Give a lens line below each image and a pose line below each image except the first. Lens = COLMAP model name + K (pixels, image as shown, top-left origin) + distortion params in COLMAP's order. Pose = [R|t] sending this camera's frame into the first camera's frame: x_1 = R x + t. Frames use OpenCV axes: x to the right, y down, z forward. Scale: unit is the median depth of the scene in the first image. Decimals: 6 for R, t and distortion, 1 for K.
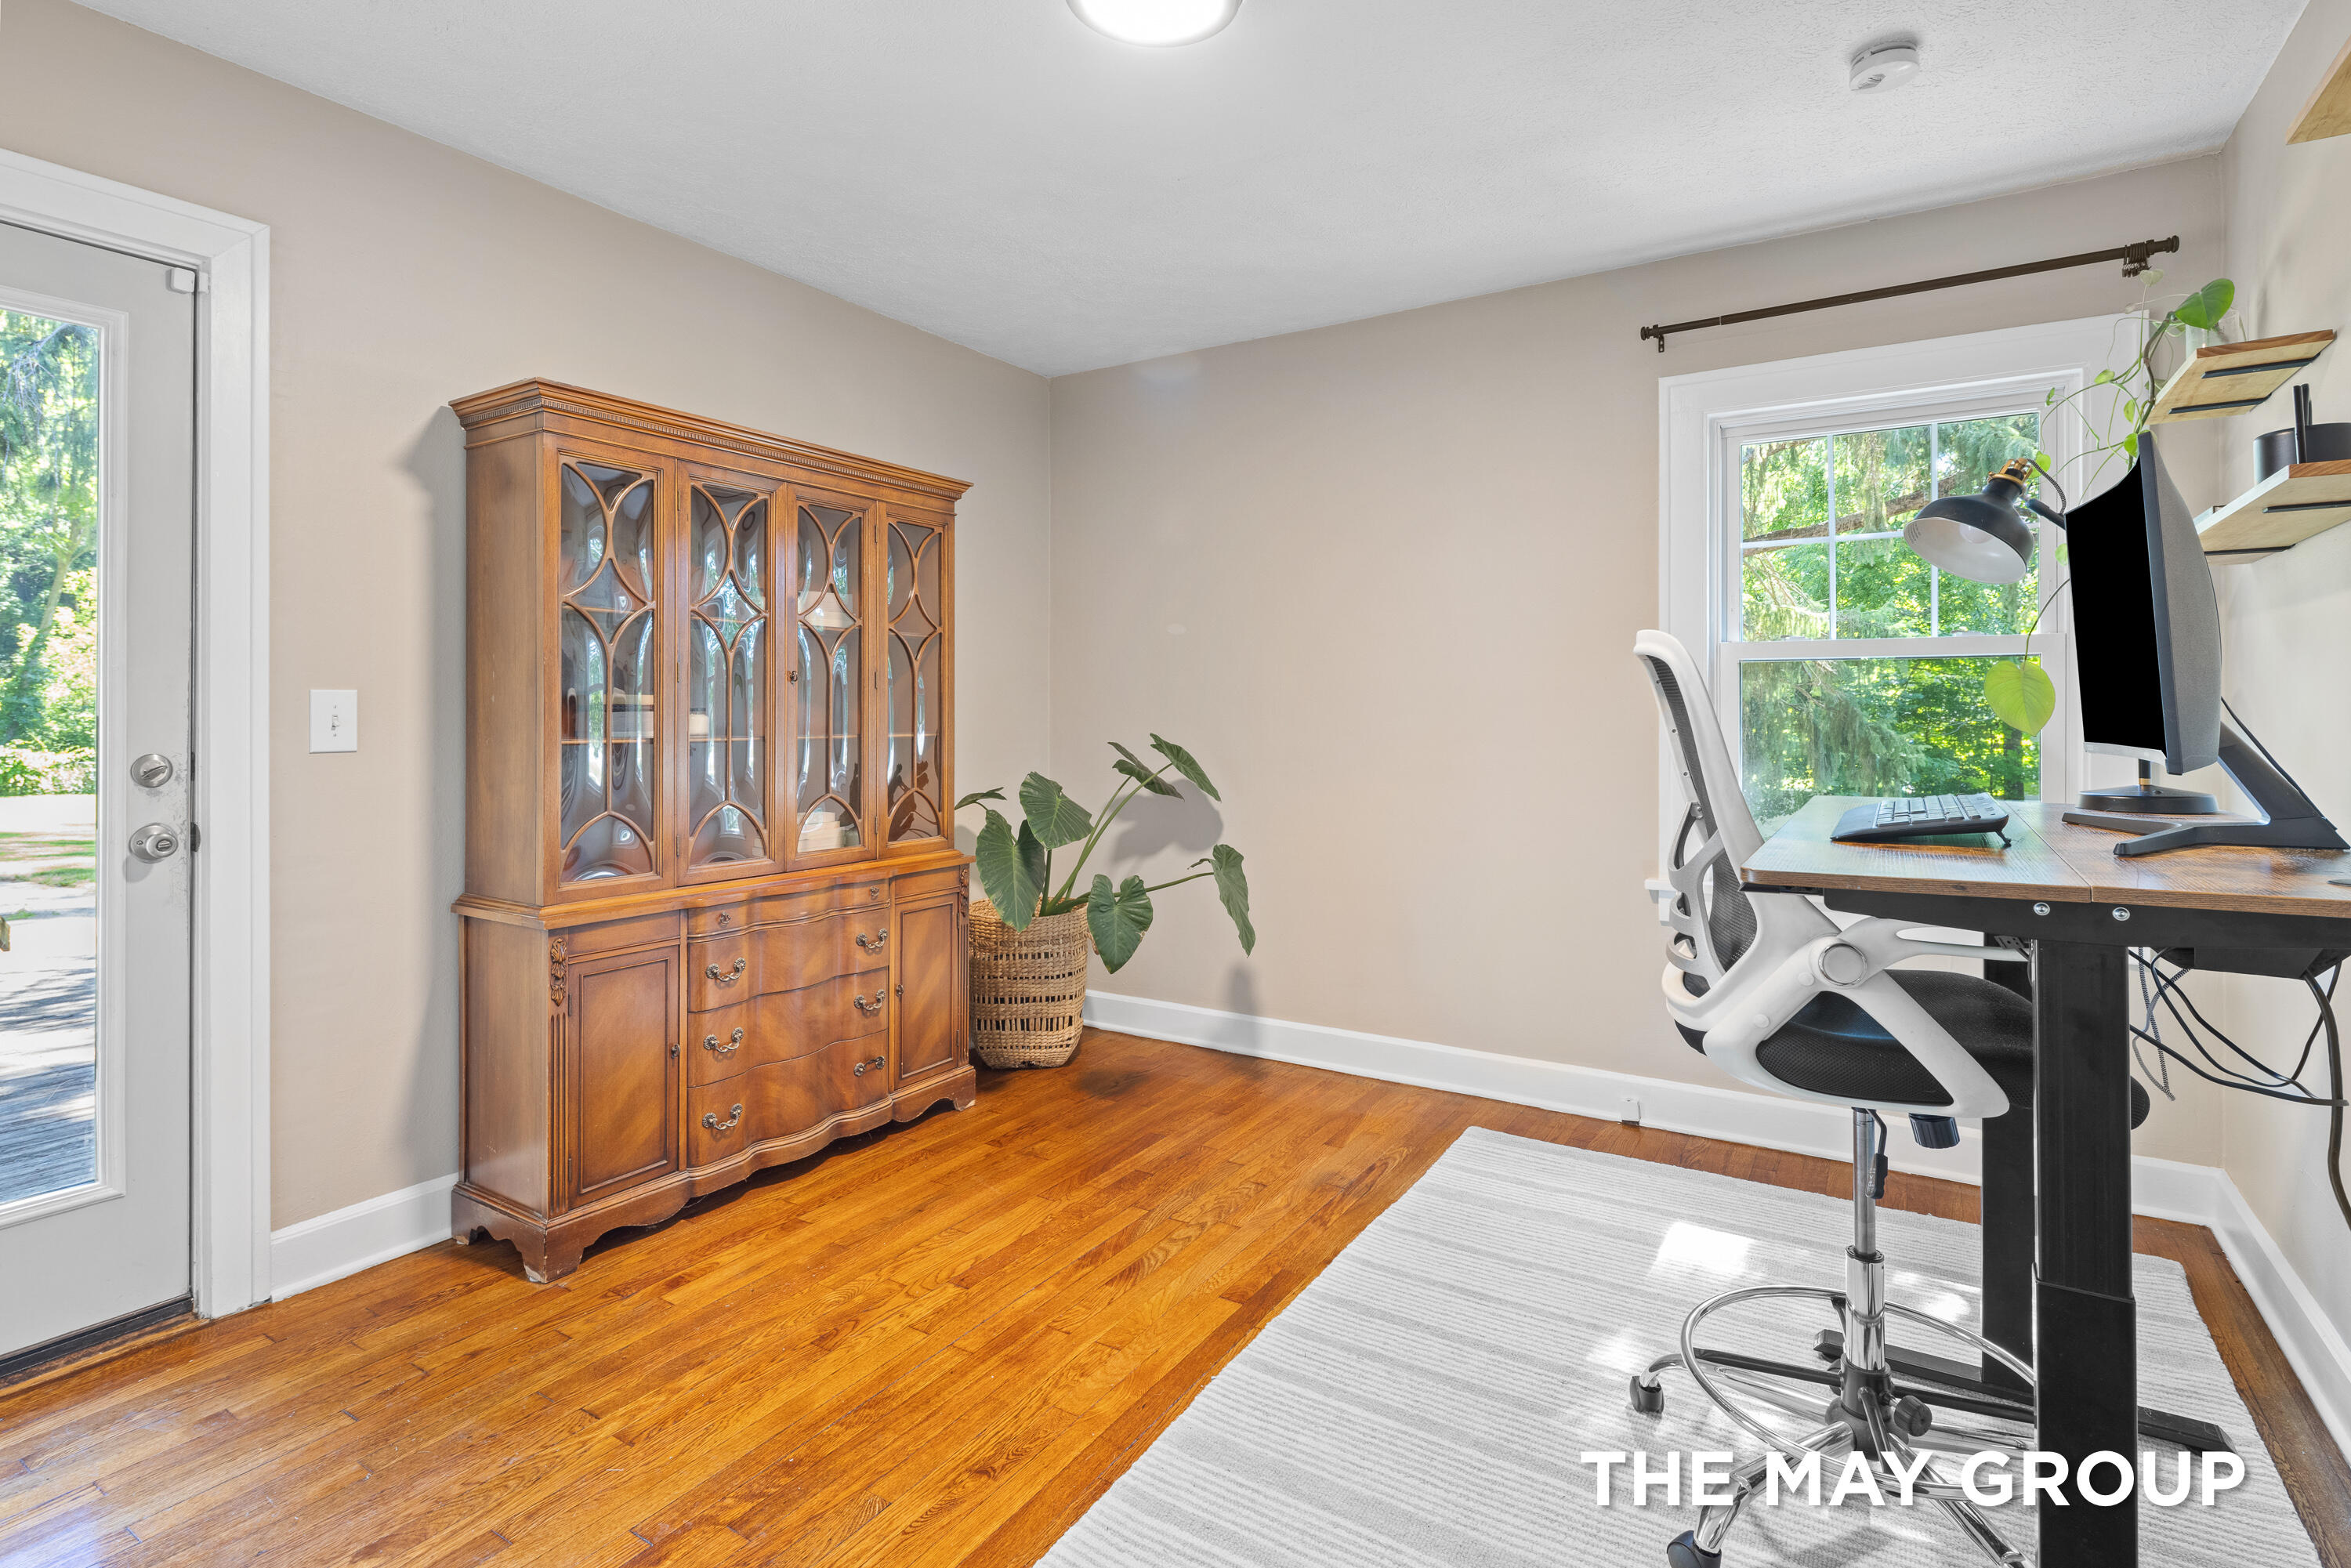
lens RADIAL K [[1145.0, 0, 1160.6], [0, 1145.0, 703.6], [0, 0, 1]] dist [0.000687, -0.002915]
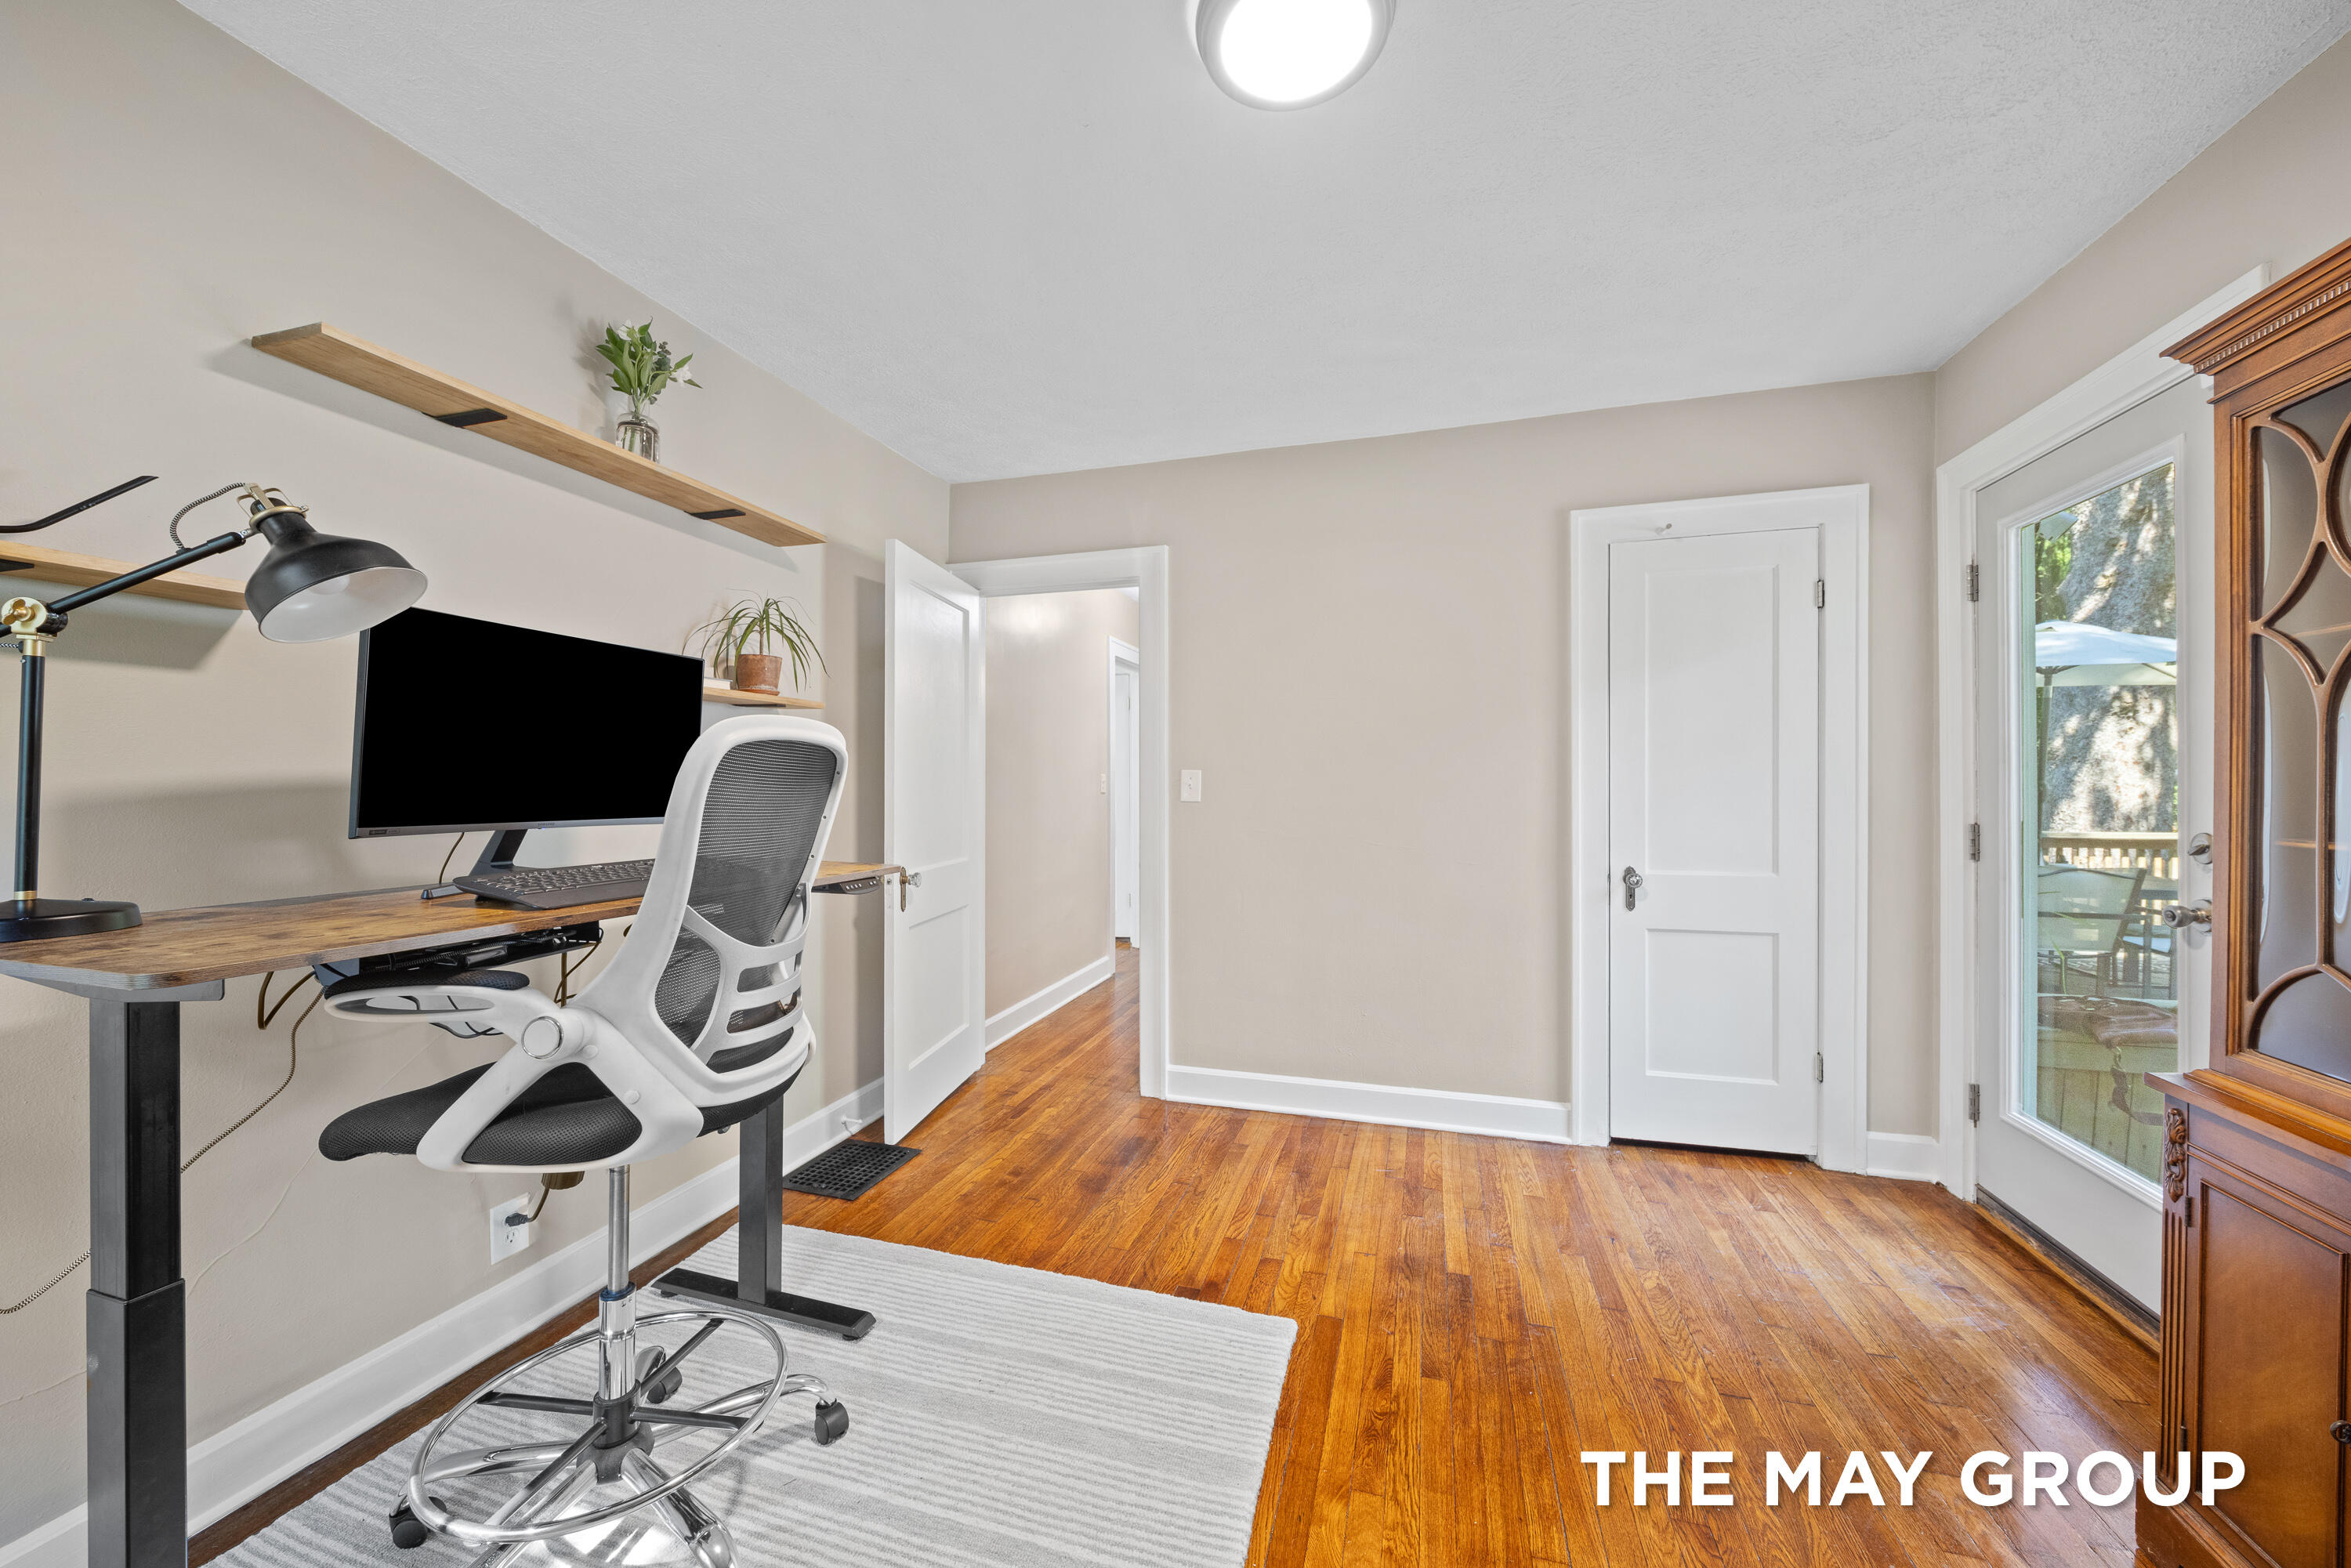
lens RADIAL K [[836.2, 0, 1175.8], [0, 836.2, 791.2], [0, 0, 1]] dist [-0.003482, -0.000205]
pose [[-0.962865, 0.006968, -0.269894, 0.174230], [0.006258, 0.999974, 0.003490, 0.000783], [0.269911, 0.001672, -0.962884, 1.068236]]
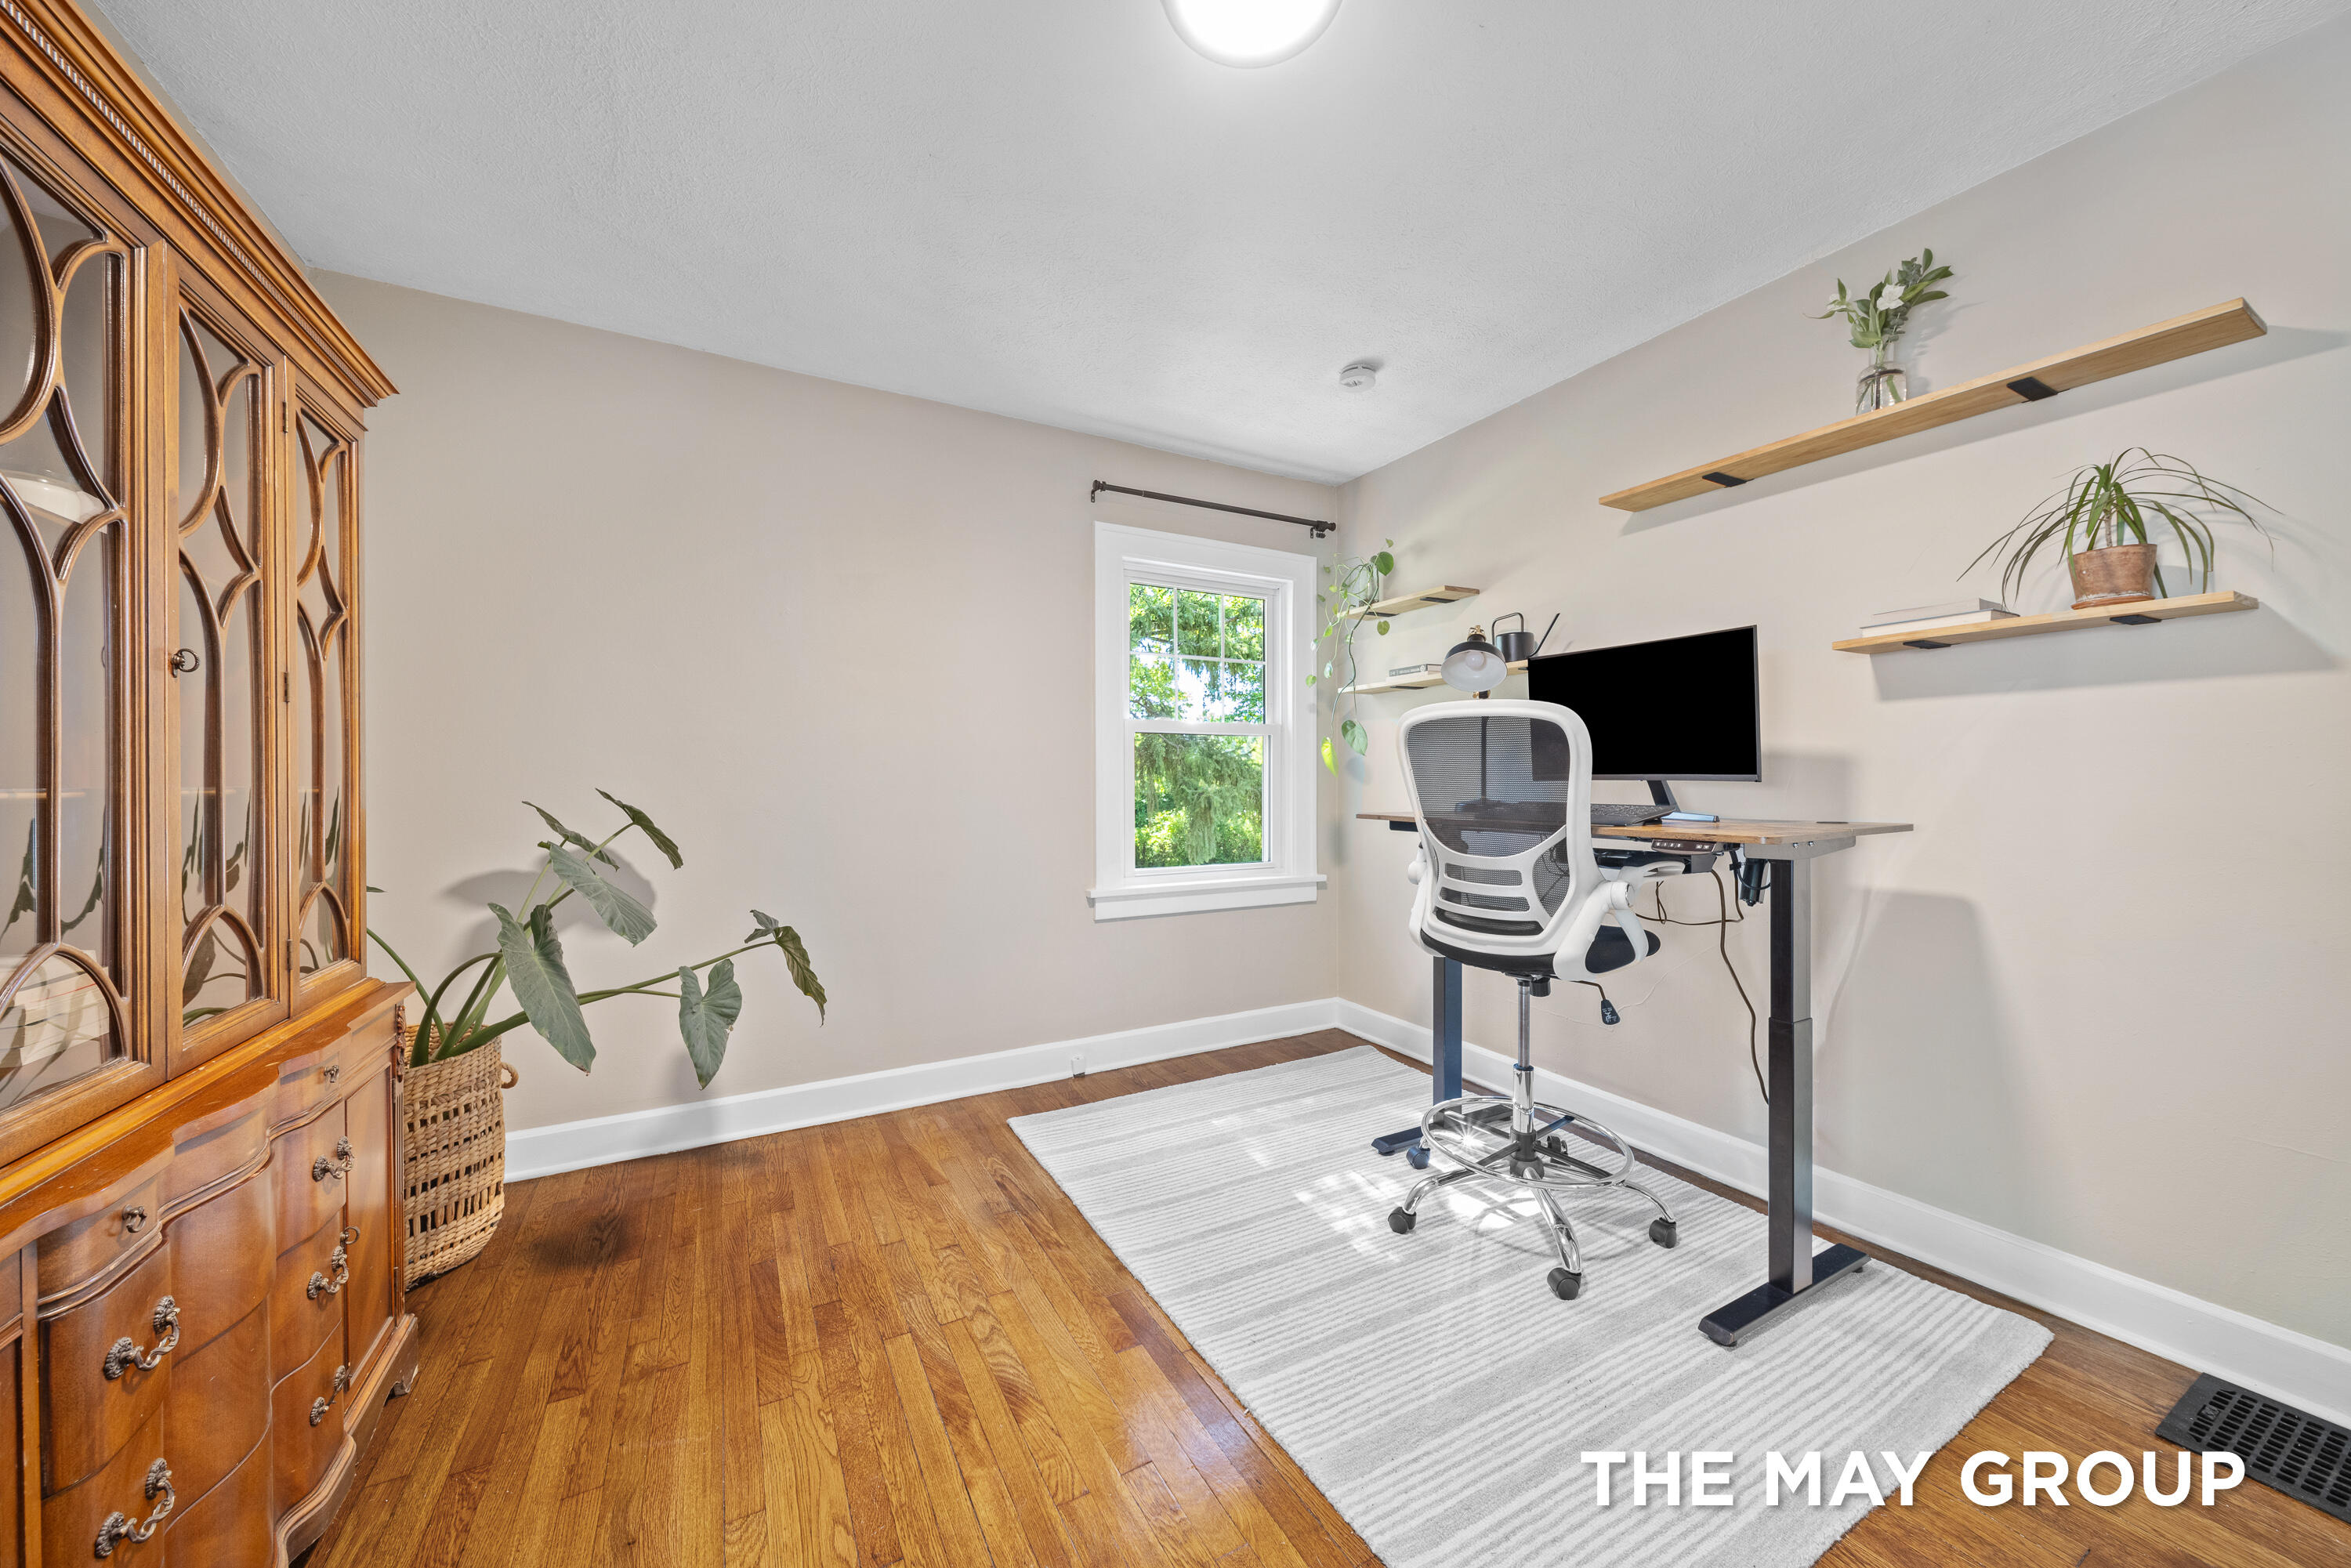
lens RADIAL K [[836.2, 0, 1178.7], [0, 836.2, 776.7], [0, 0, 1]] dist [-0.003482, -0.000205]
pose [[0.481635, 0.001225, 0.876371, -0.423047], [-0.002323, 0.999997, -0.000121, 0.021323], [-0.876369, -0.001977, 0.481636, 0.473444]]
